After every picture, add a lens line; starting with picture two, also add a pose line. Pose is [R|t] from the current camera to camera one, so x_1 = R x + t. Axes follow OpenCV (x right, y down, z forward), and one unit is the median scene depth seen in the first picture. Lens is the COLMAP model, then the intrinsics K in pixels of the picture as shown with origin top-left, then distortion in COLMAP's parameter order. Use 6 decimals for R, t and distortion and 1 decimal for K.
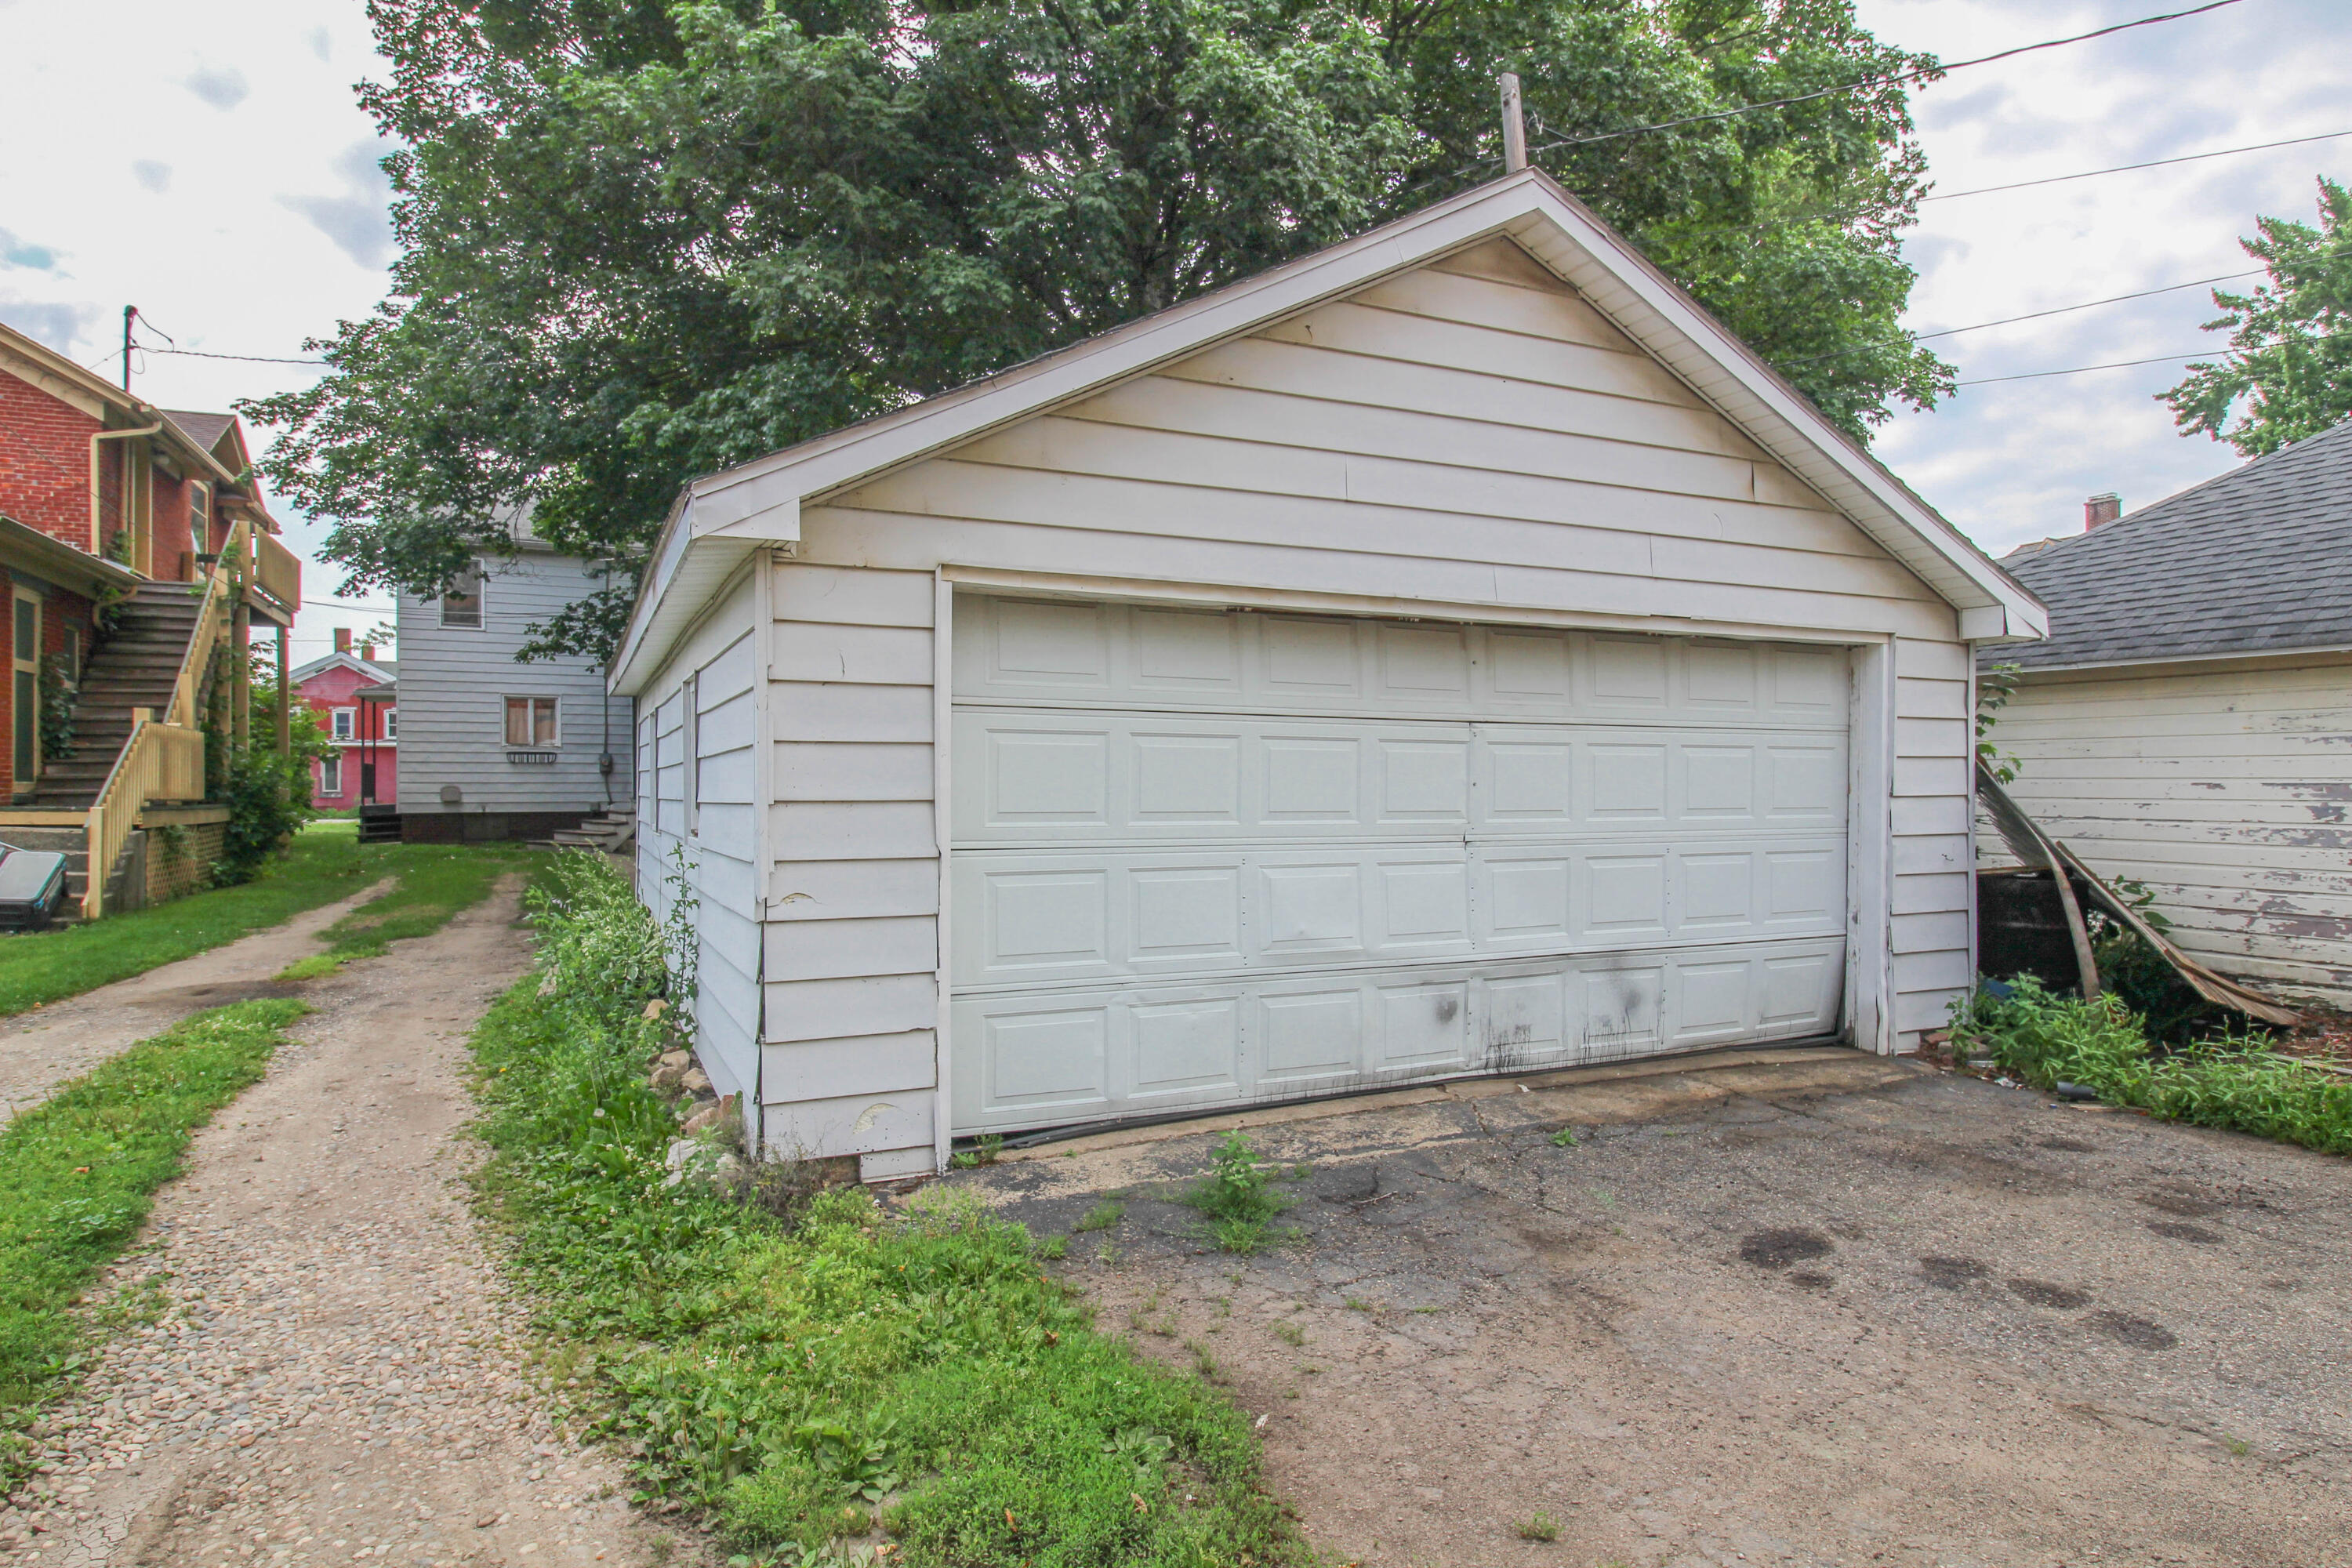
lens RADIAL K [[1343.4, 0, 1181.0], [0, 1343.4, 778.7], [0, 0, 1]] dist [-0.002061, -0.005186]
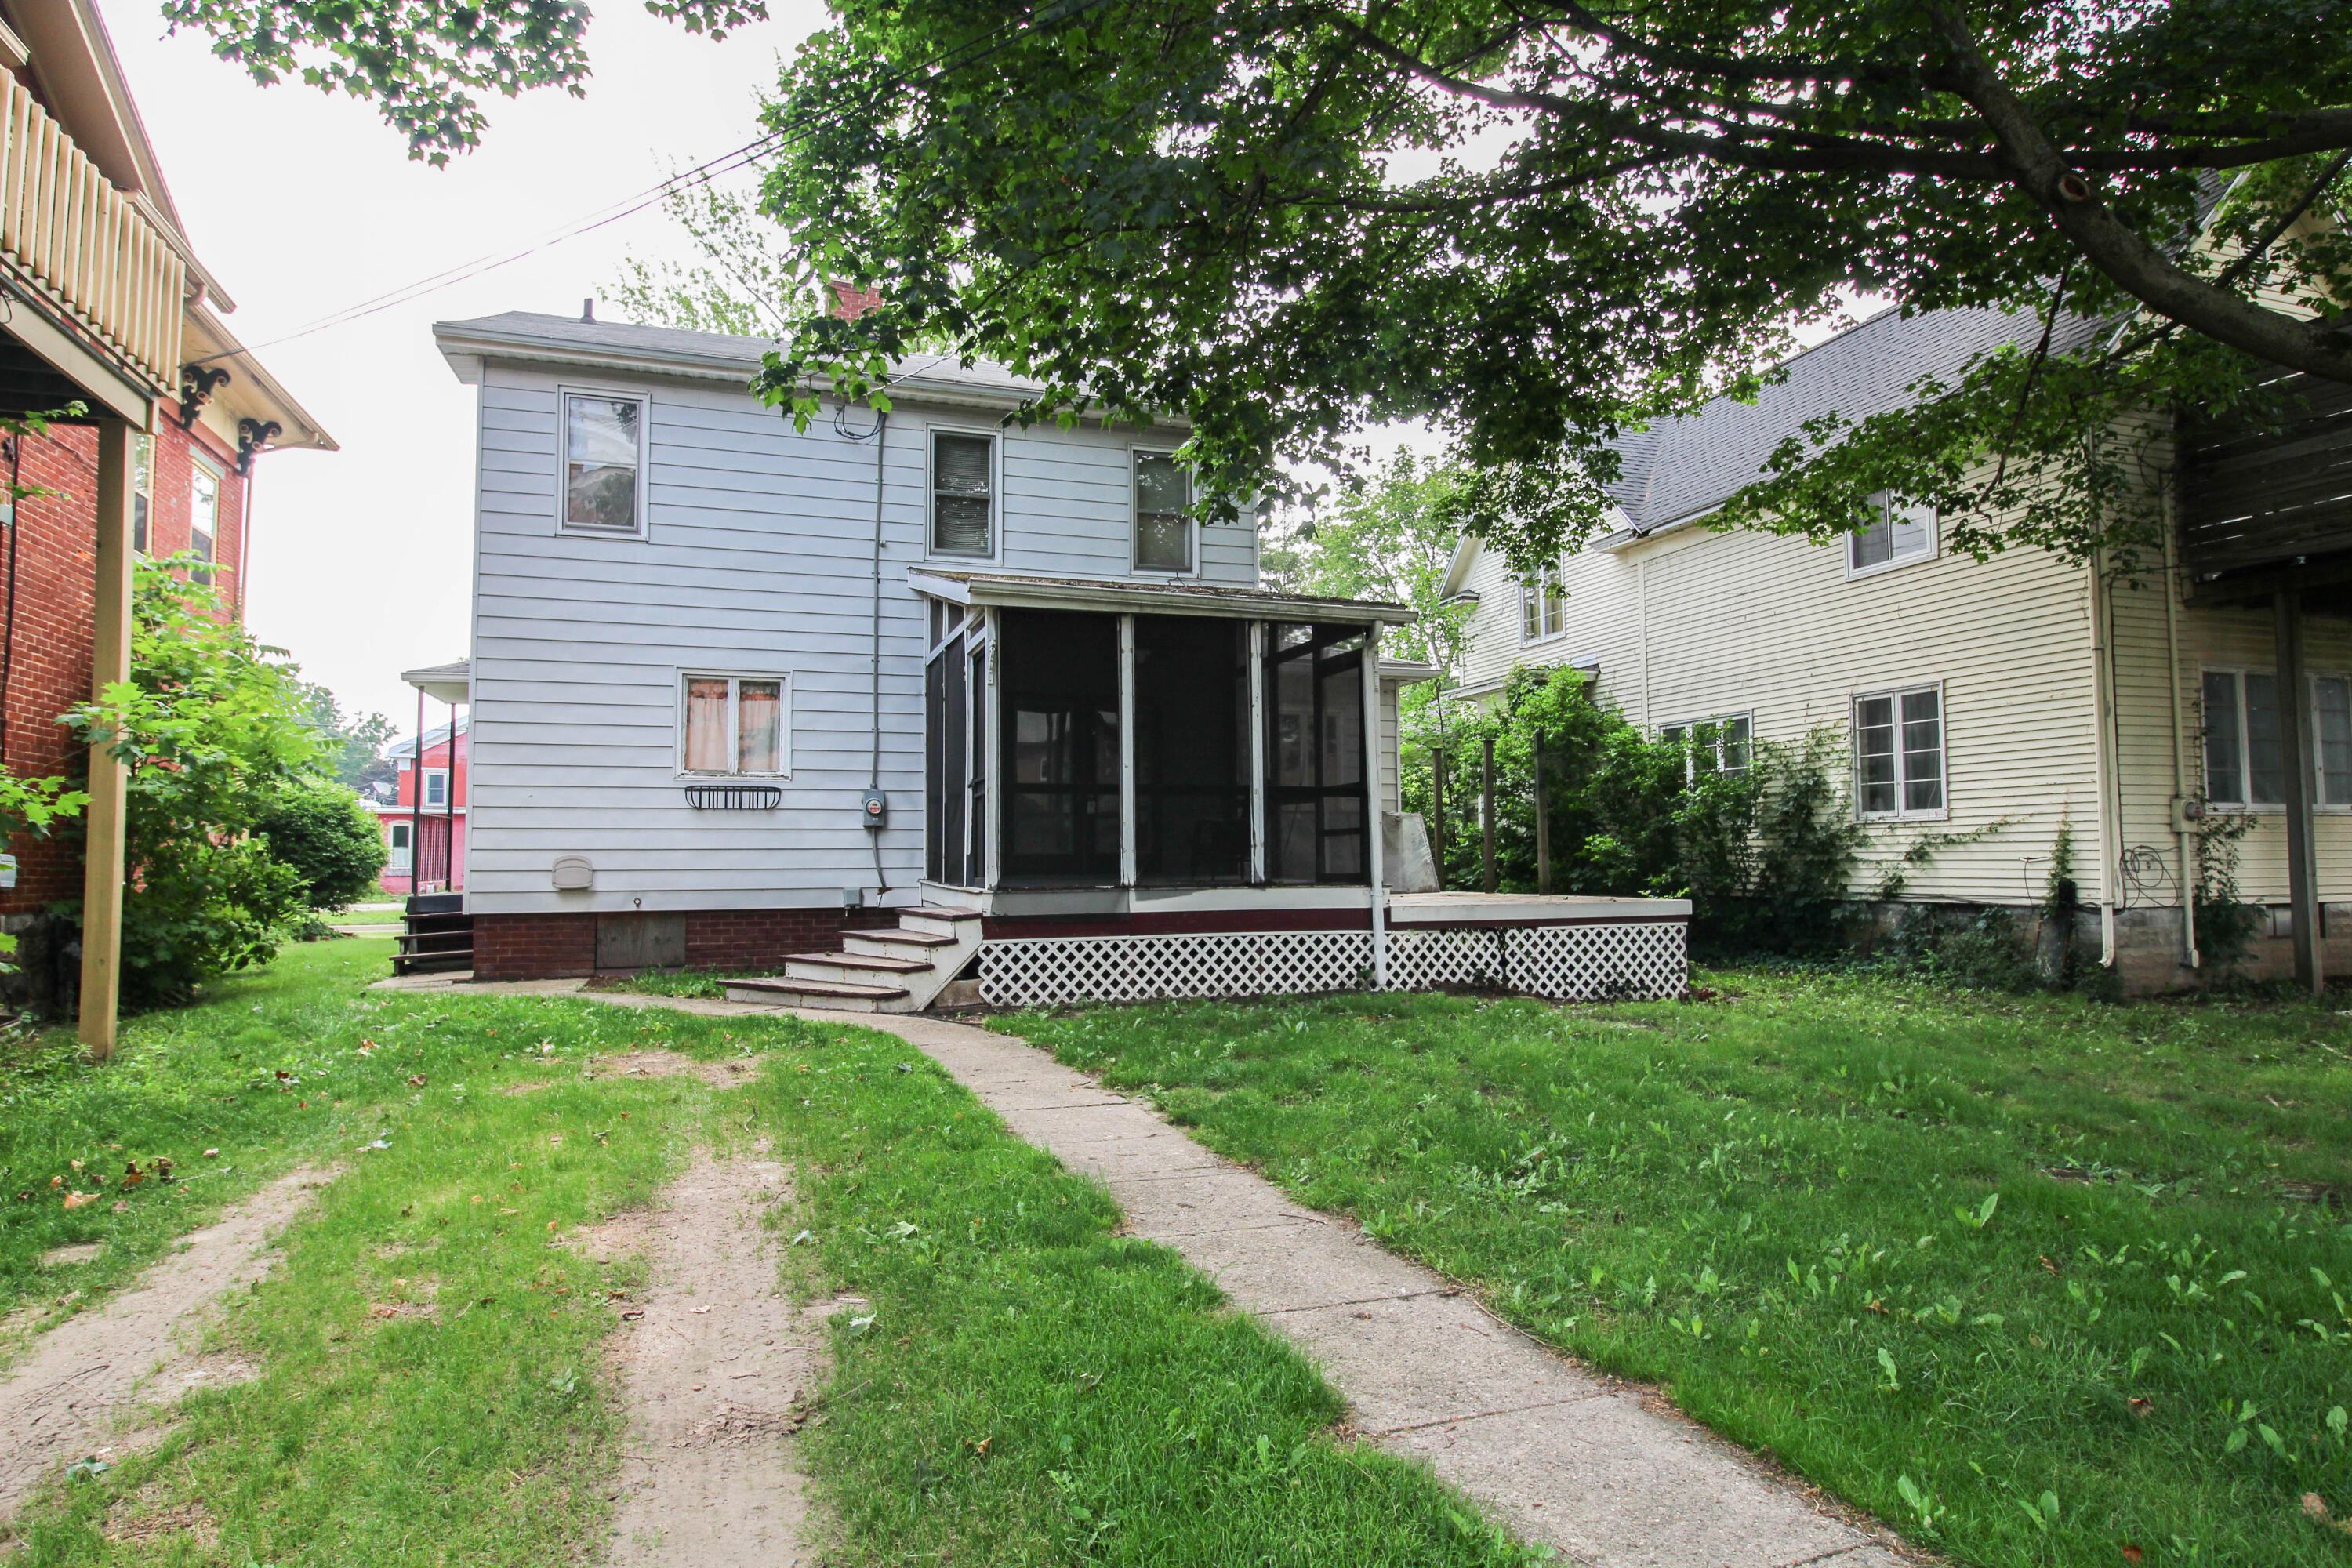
lens RADIAL K [[1343.4, 0, 1168.4], [0, 1343.4, 785.0], [0, 0, 1]] dist [-0.002061, -0.005186]
pose [[0.992816, -0.011005, -0.119148, -0.270307], [0.004903, 0.998667, -0.051380, 0.005738], [0.119554, 0.050426, 0.991546, 0.538479]]
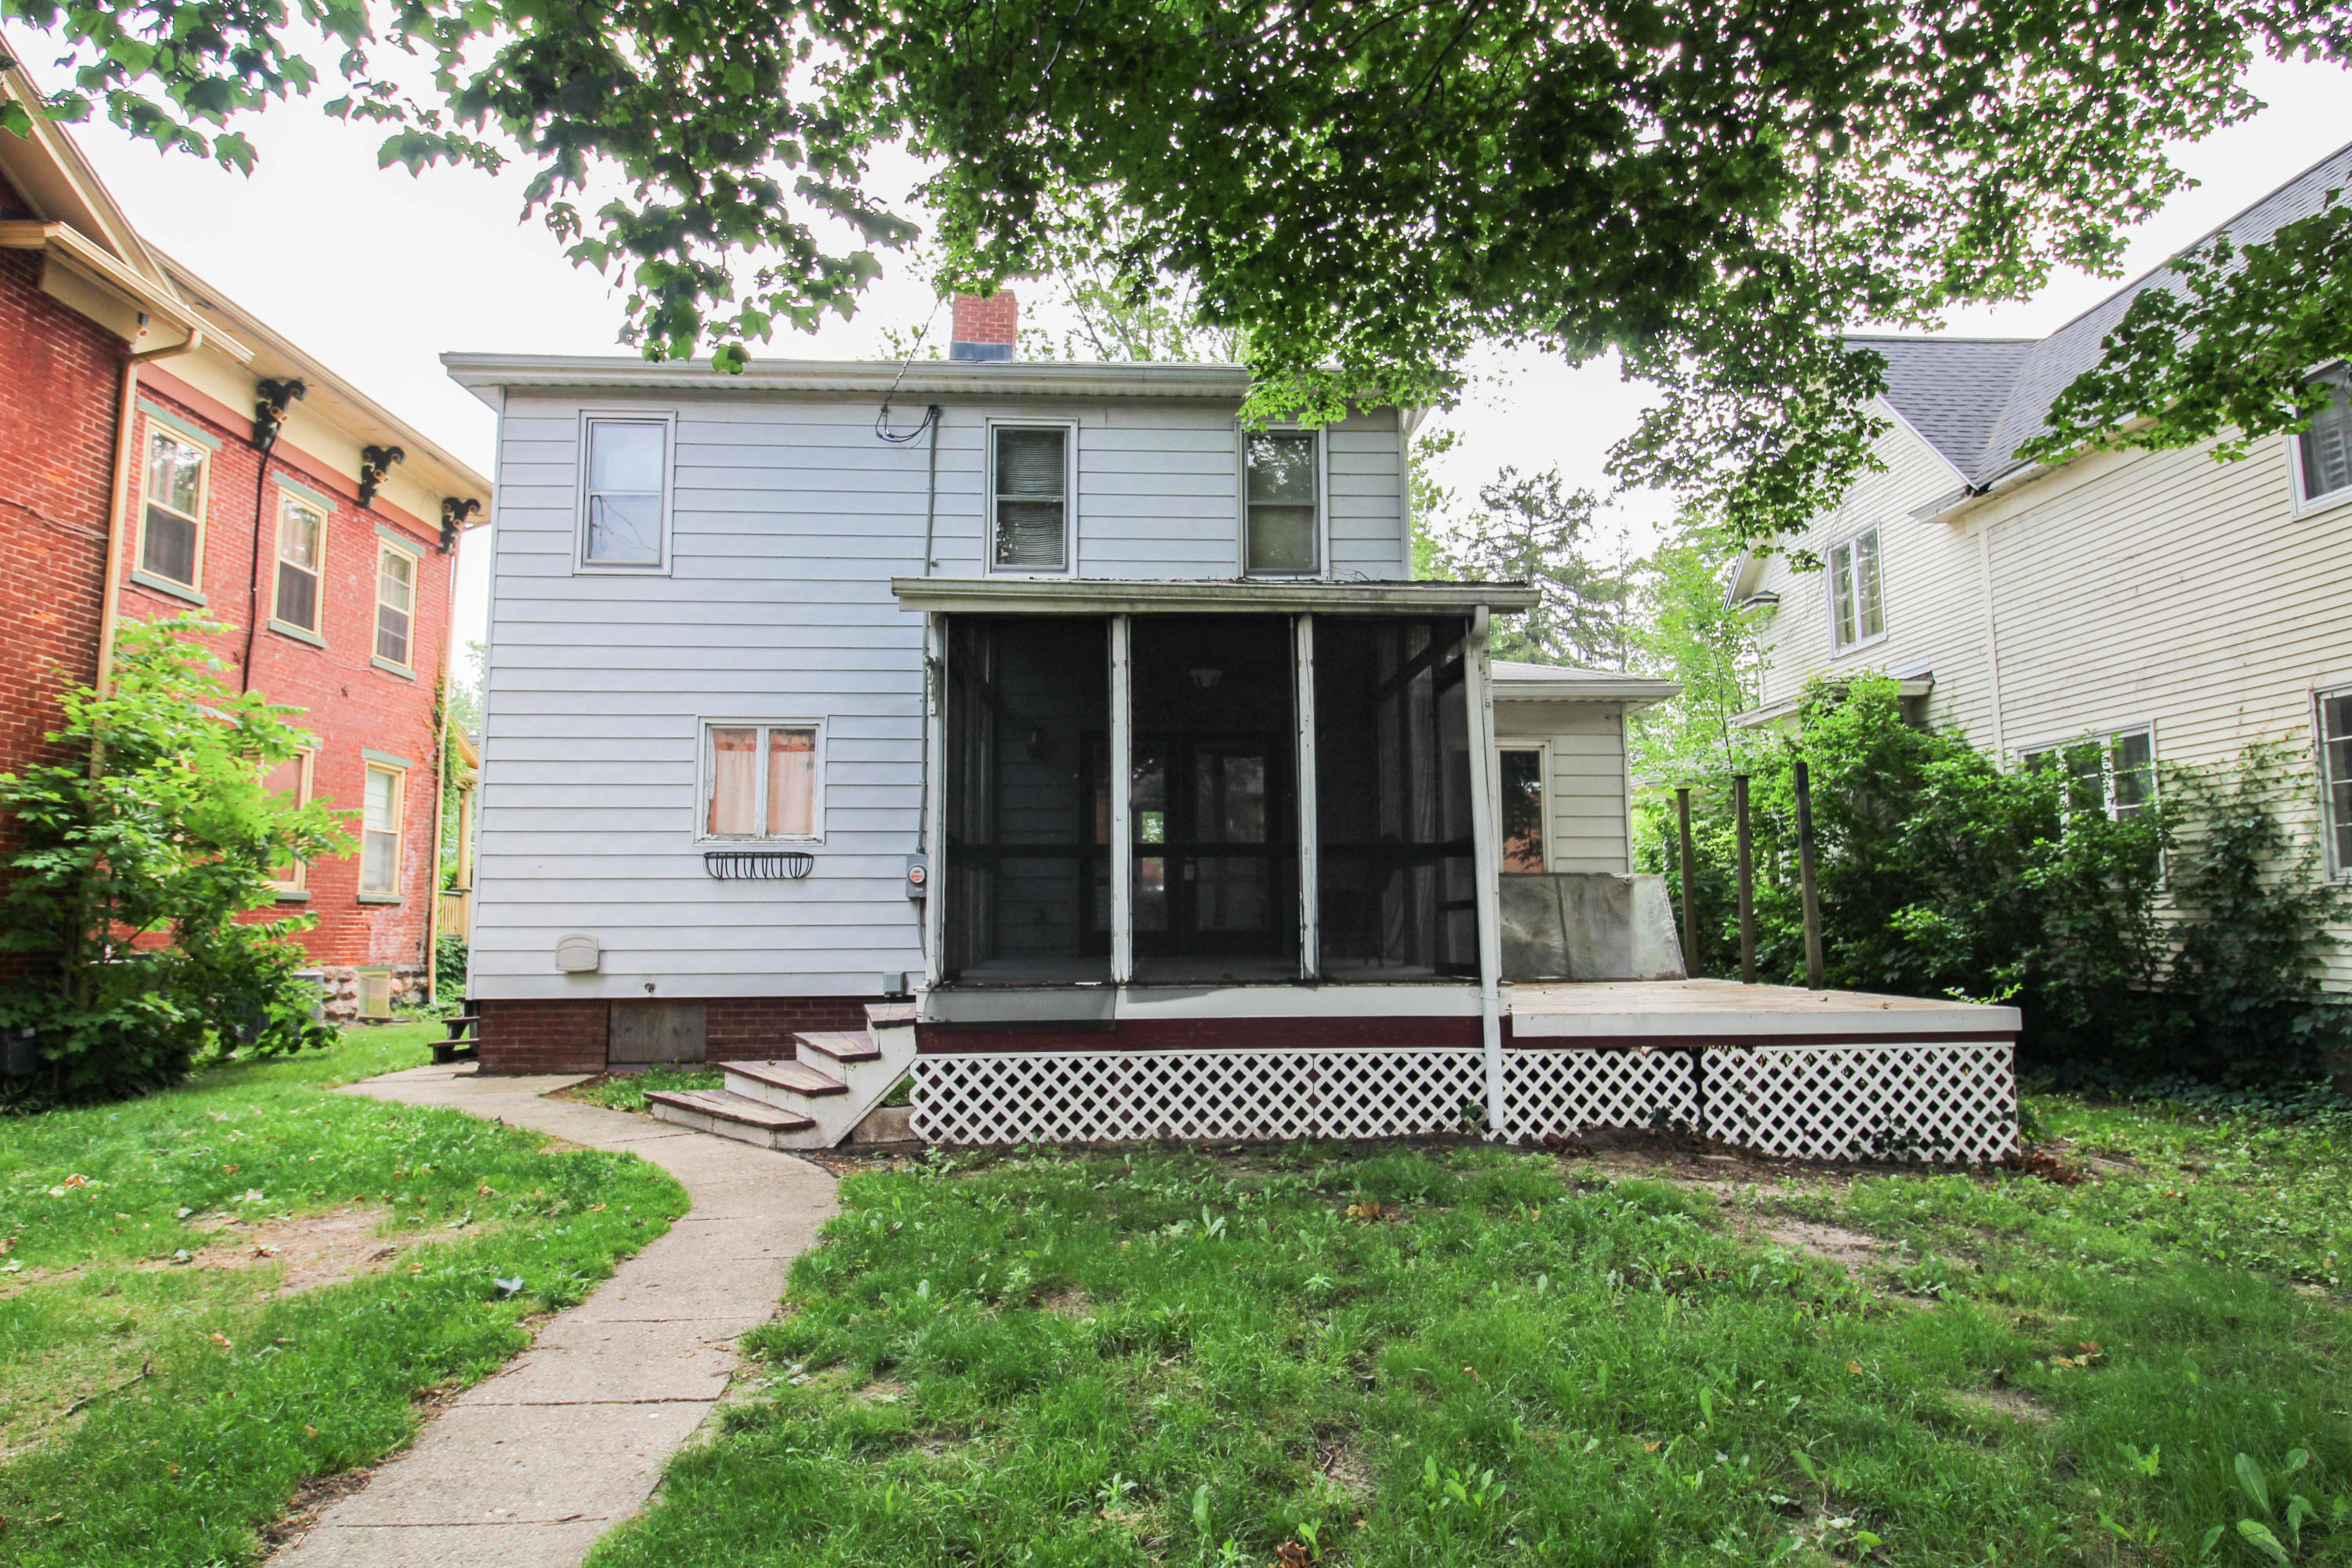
lens RADIAL K [[1343.4, 0, 1175.1], [0, 1343.4, 777.7], [0, 0, 1]] dist [-0.002061, -0.005186]
pose [[0.923419, -0.044313, -0.381227, -0.204524], [0.005667, 0.994778, -0.101903, 0.000614], [0.383751, 0.091938, 0.918848, 0.667552]]
